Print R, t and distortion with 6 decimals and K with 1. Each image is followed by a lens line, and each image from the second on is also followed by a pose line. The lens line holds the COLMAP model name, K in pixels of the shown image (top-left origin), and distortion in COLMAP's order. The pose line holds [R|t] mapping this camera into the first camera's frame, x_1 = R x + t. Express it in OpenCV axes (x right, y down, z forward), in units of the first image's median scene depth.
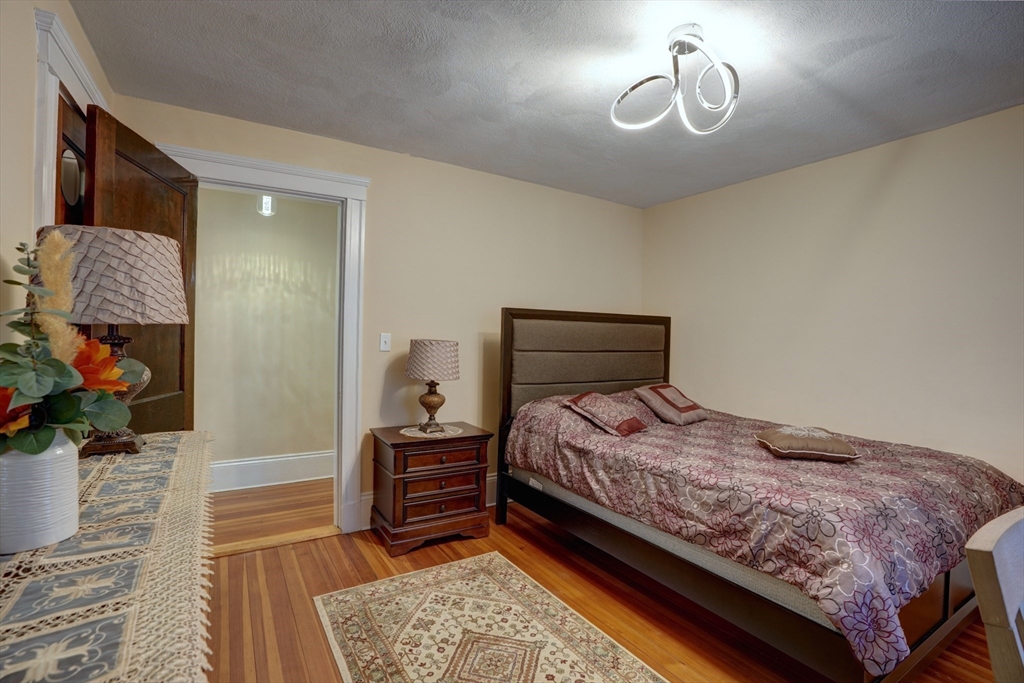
lens RADIAL K [[475.7, 0, 517.7], [0, 475.7, 342.4], [0, 0, 1]] dist [-0.067783, 0.020958]
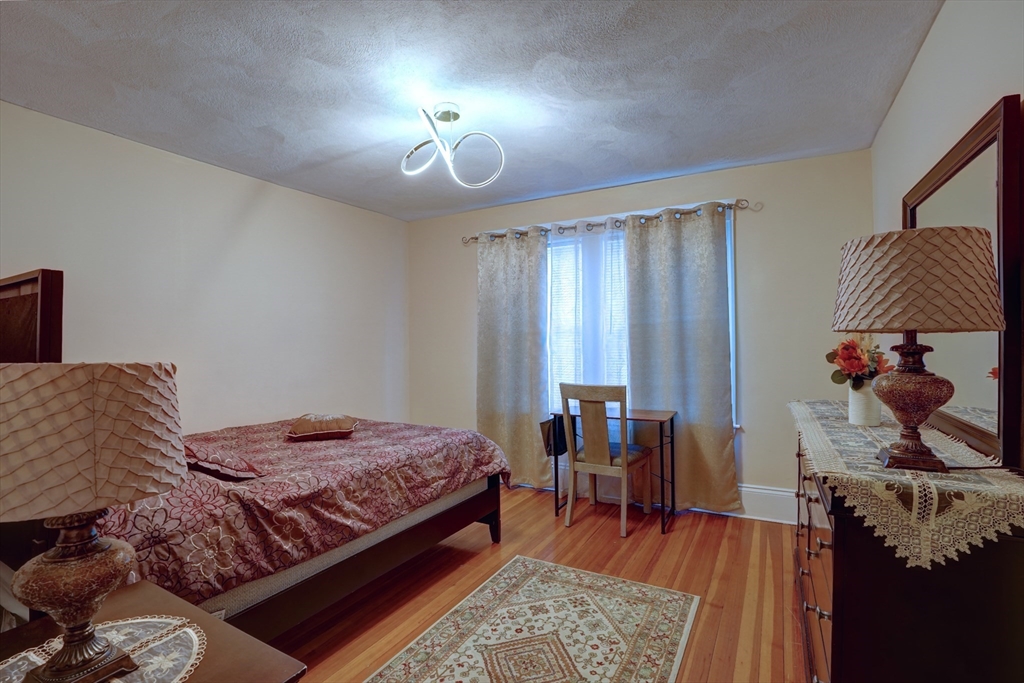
lens RADIAL K [[475.7, 0, 520.3], [0, 475.7, 337.4], [0, 0, 1]] dist [-0.067783, 0.020958]
pose [[-0.486463, 0.000593, 0.873701, -0.810481], [0.017136, 0.999814, 0.008863, -0.024527], [-0.873533, 0.019284, -0.486383, 1.309931]]
